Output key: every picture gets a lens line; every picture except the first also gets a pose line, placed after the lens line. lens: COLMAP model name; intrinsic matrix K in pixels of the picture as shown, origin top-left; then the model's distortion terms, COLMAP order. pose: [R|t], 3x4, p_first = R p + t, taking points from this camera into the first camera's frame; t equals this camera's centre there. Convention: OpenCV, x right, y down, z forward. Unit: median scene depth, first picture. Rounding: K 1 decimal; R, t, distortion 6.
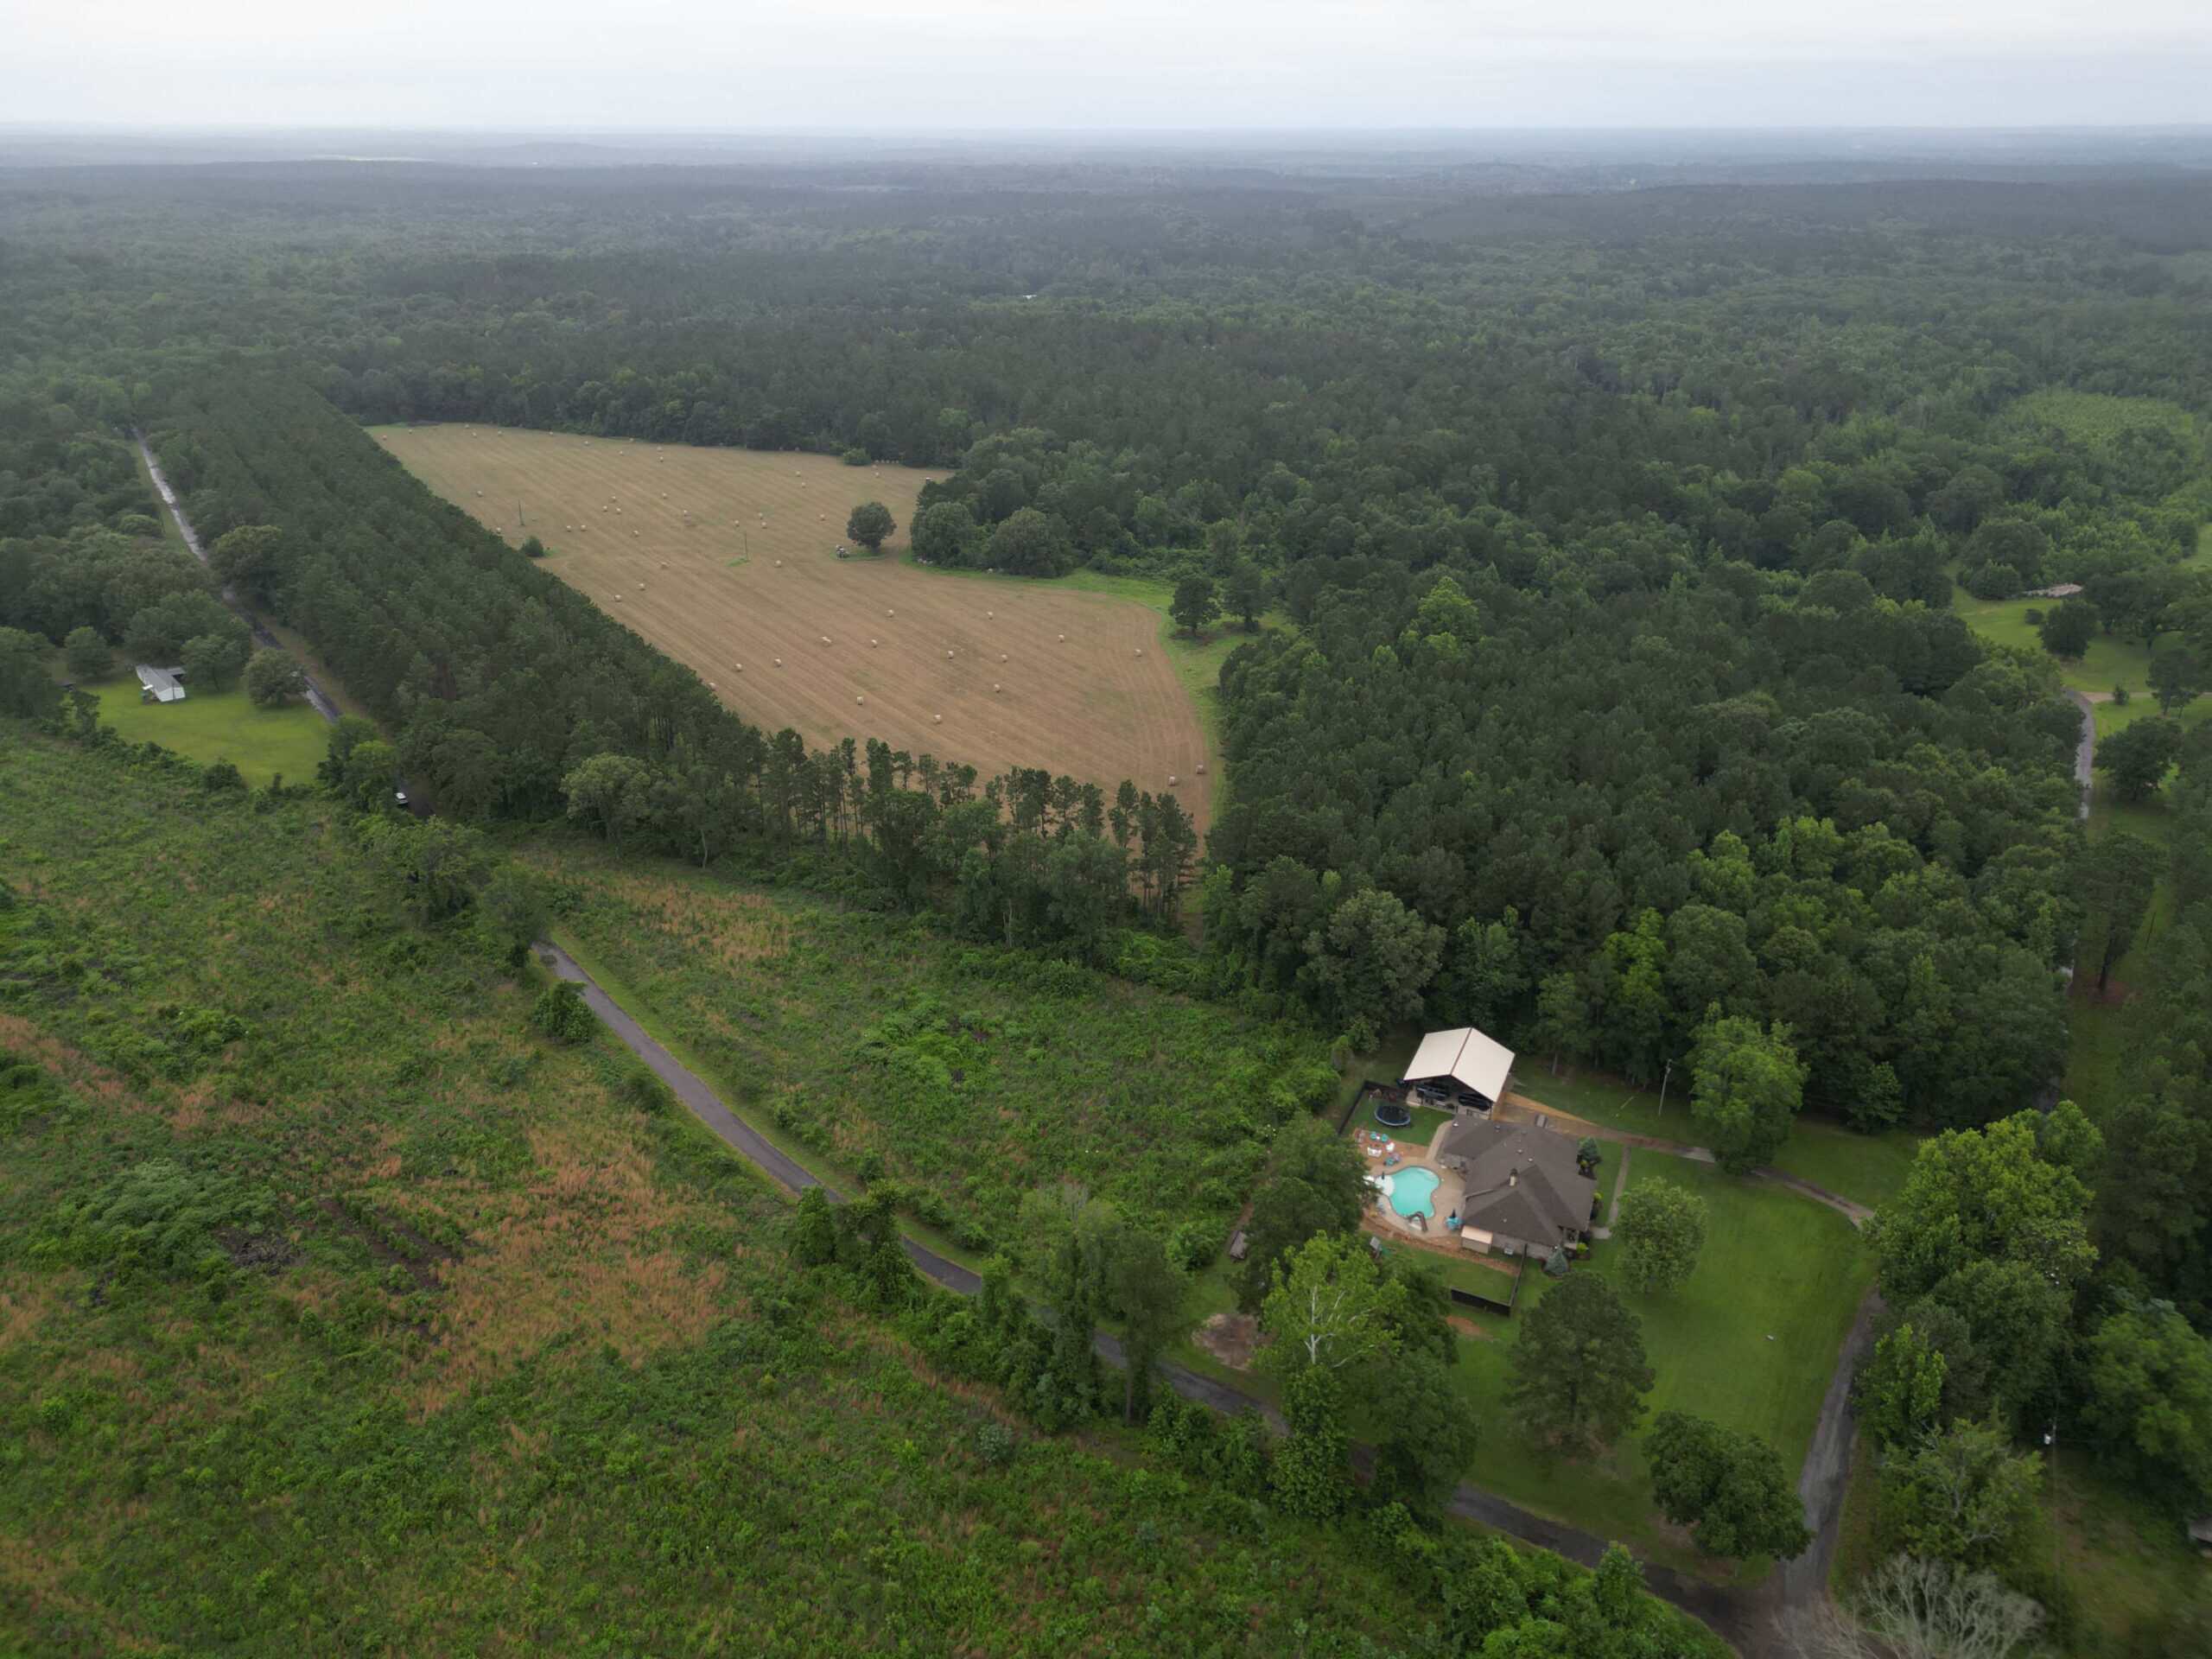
lens RADIAL K [[1545.0, 0, 1102.1], [0, 1545.0, 828.9], [0, 0, 1]] dist [0.079500, -0.077200]
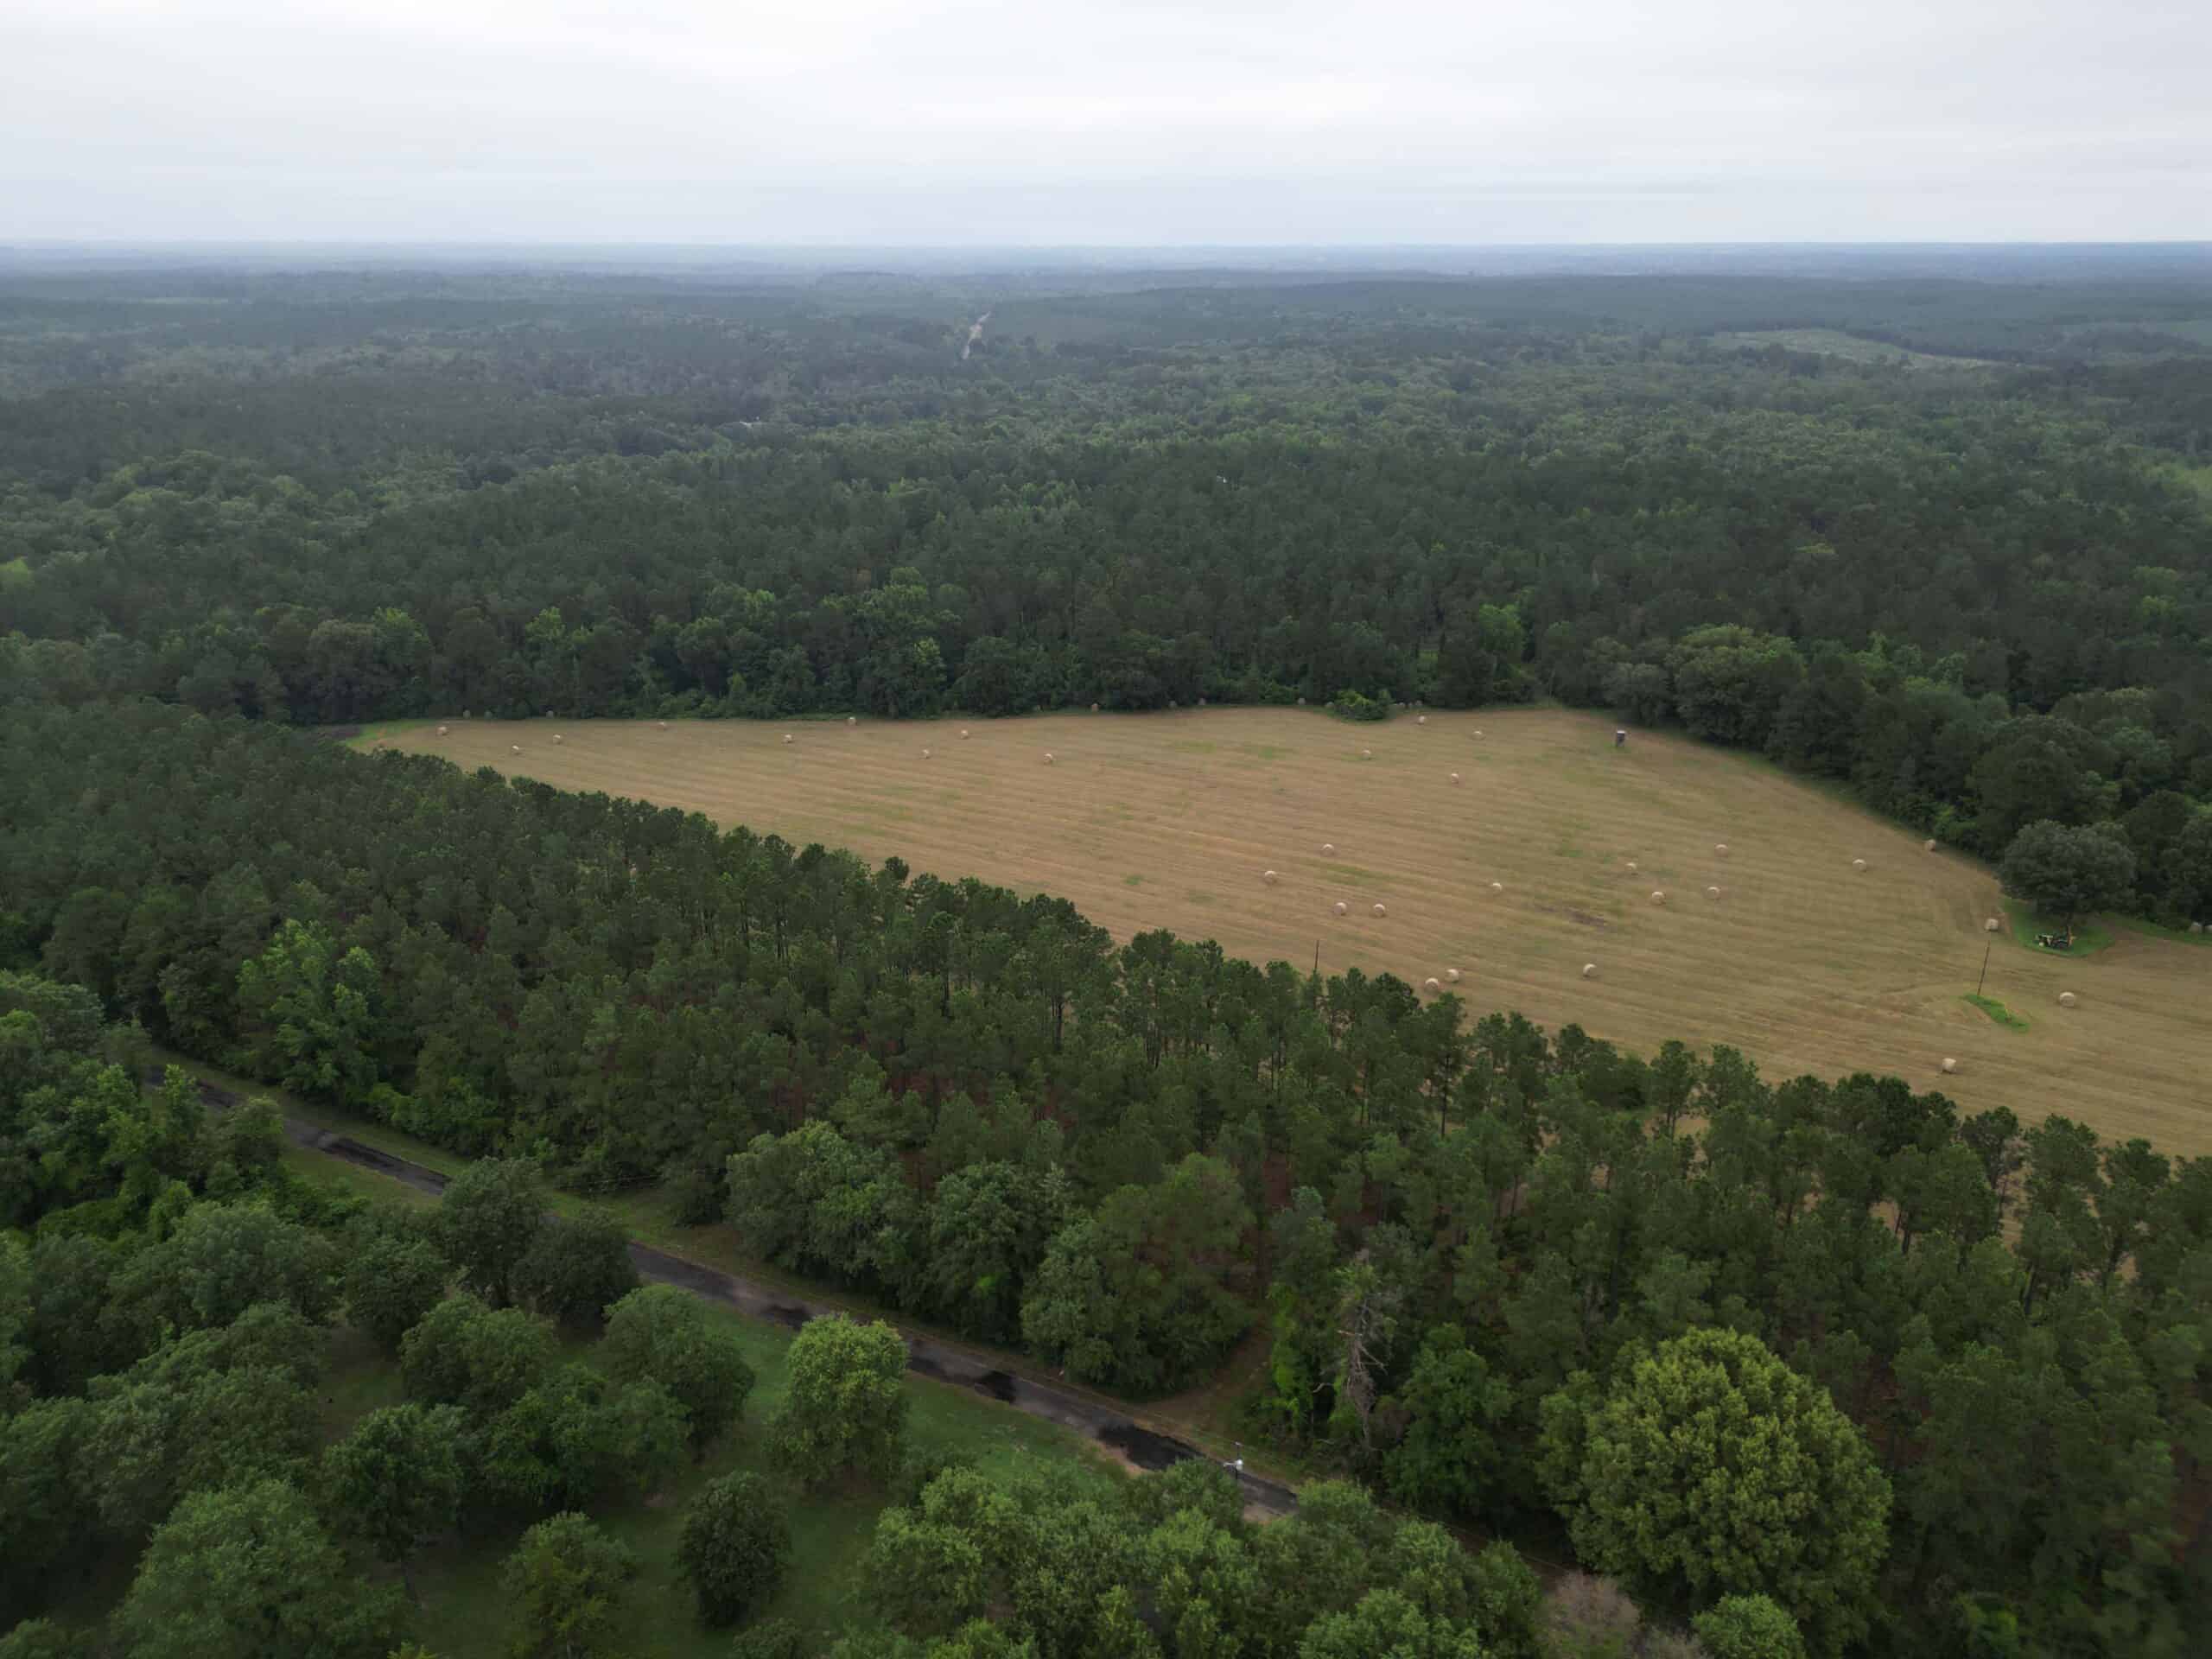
lens RADIAL K [[1545.0, 0, 1108.0], [0, 1545.0, 831.3], [0, 0, 1]] dist [0.079500, -0.077200]
pose [[0.891662, -0.160845, 0.423165, -1.214798], [0.186837, 0.982180, -0.020362, -0.491686], [-0.412349, 0.097219, 0.905824, 1.293427]]
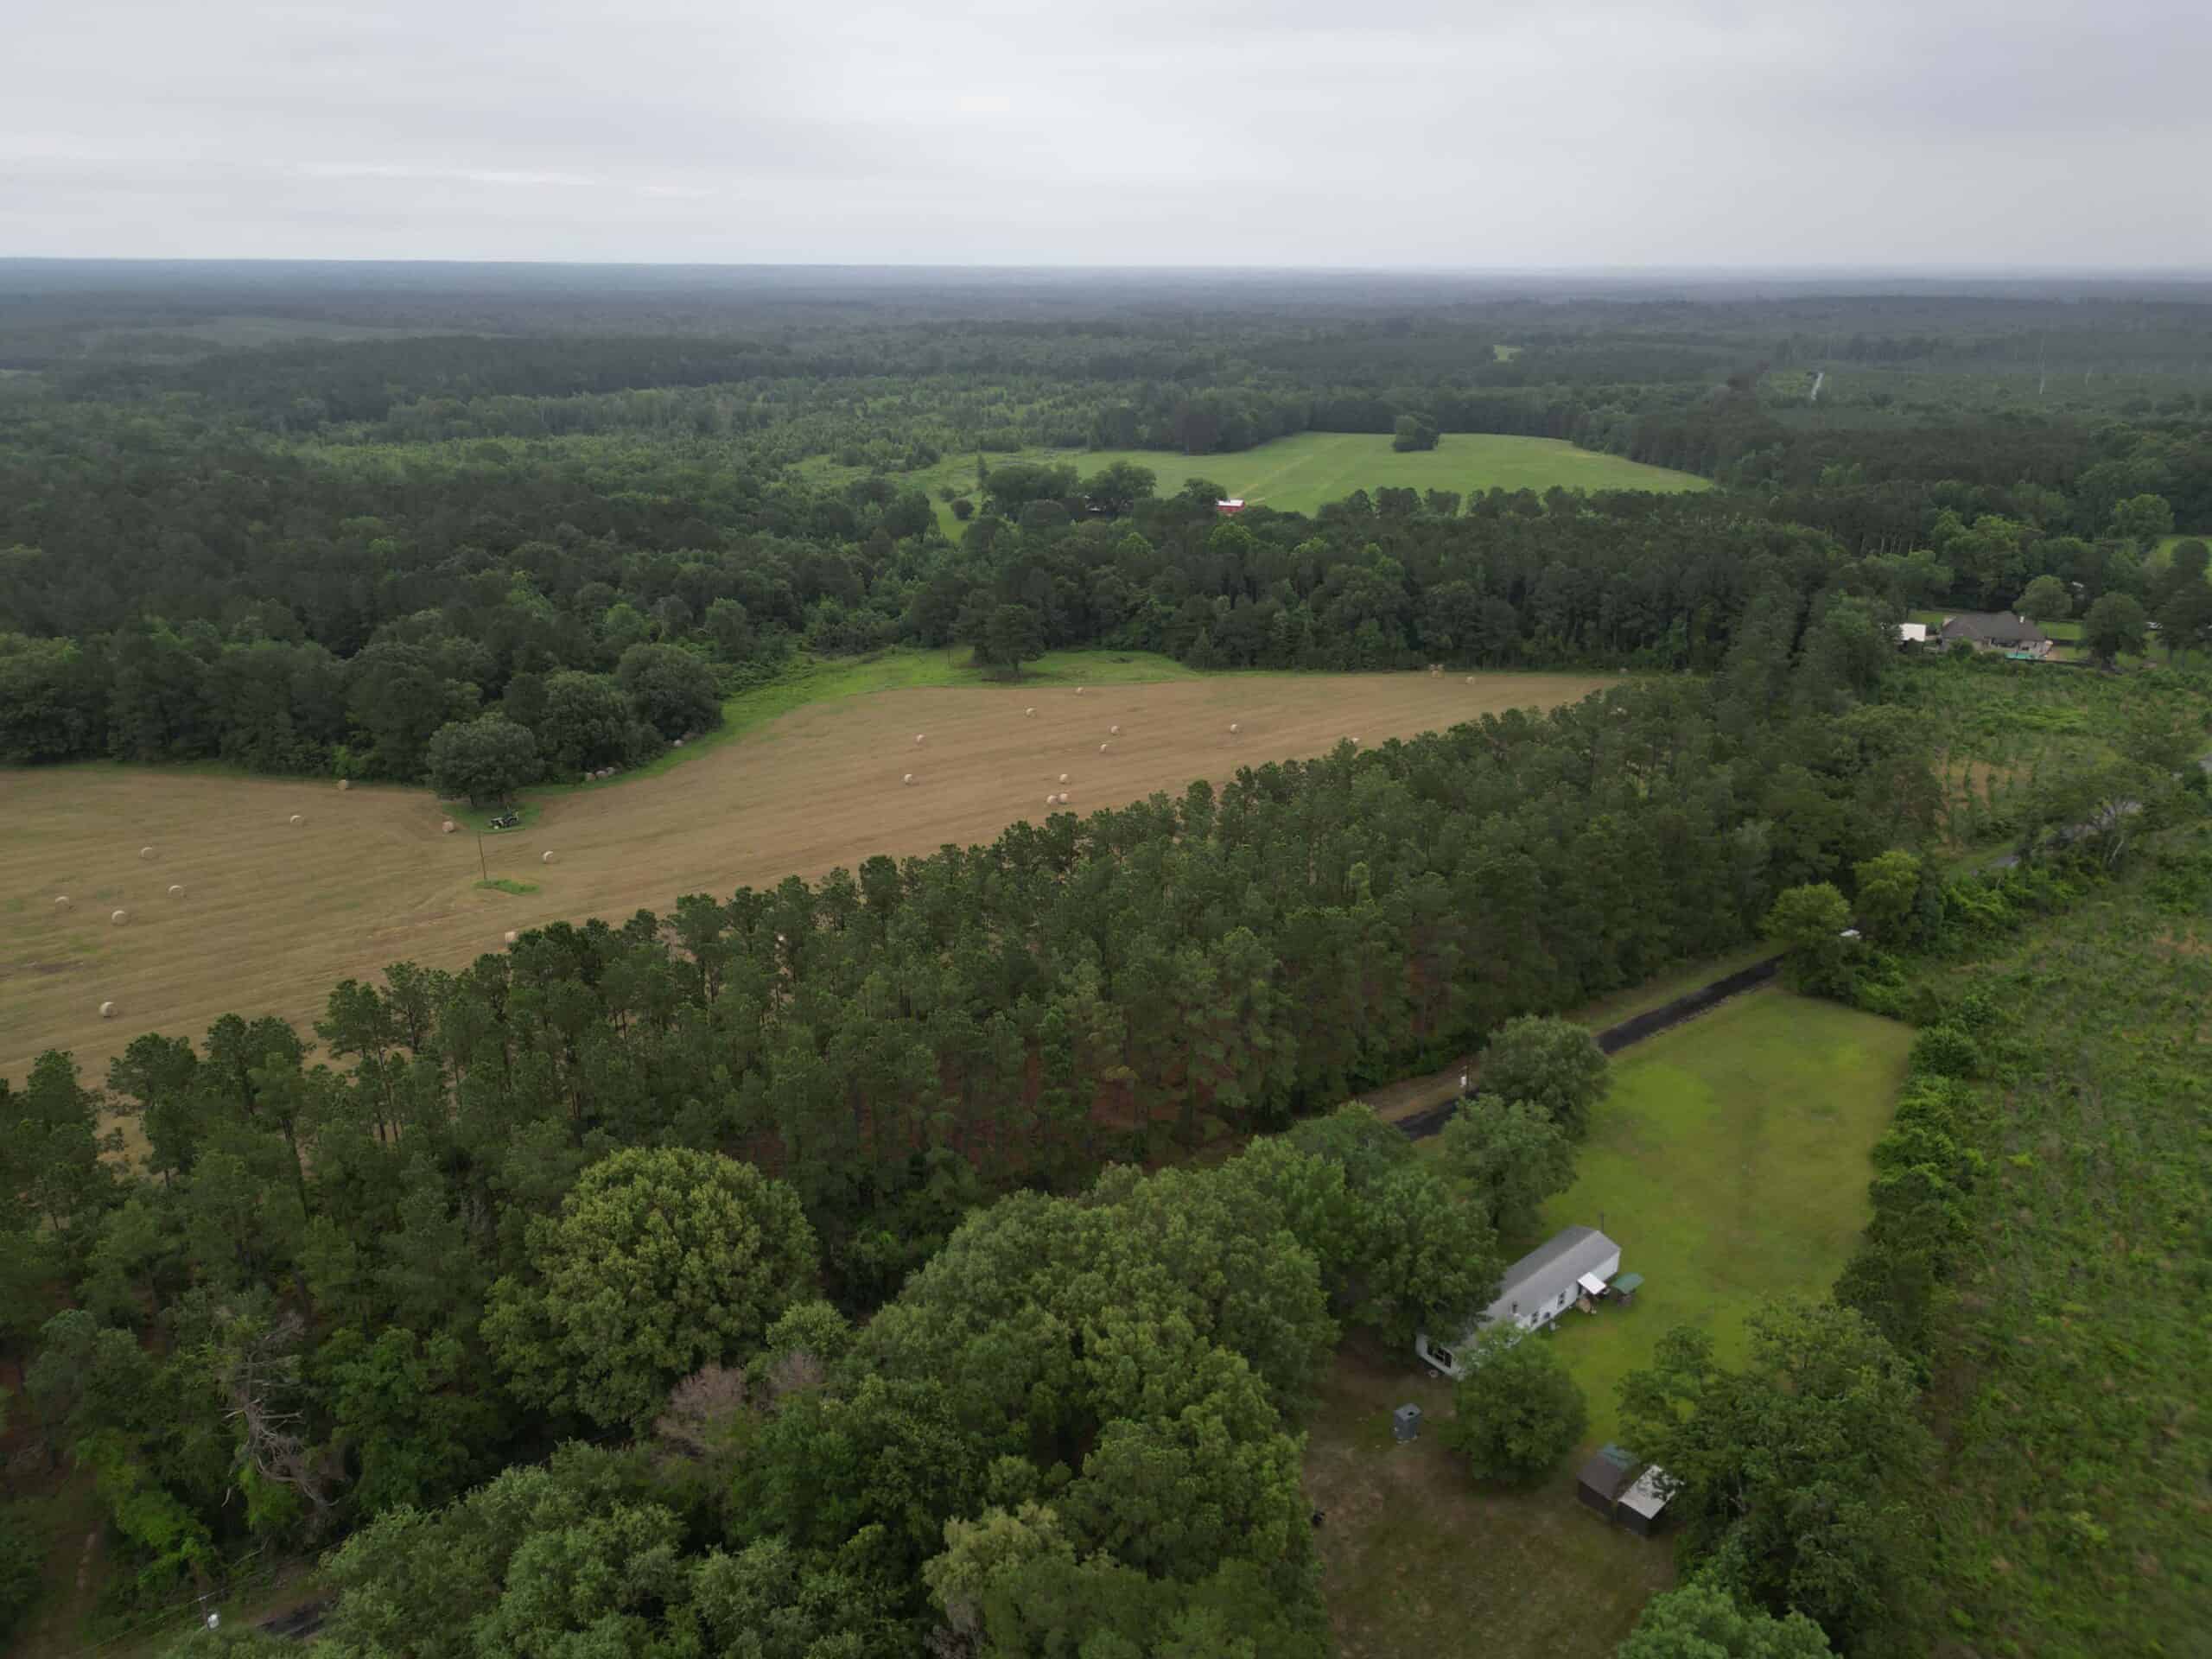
lens RADIAL K [[1545.0, 0, 1116.2], [0, 1545.0, 826.2], [0, 0, 1]] dist [0.079500, -0.077200]
pose [[-0.000666, -0.342120, 0.939656, -1.294424], [0.411604, 0.856274, 0.312053, -0.493645], [-0.911362, 0.386974, 0.140248, 1.407157]]
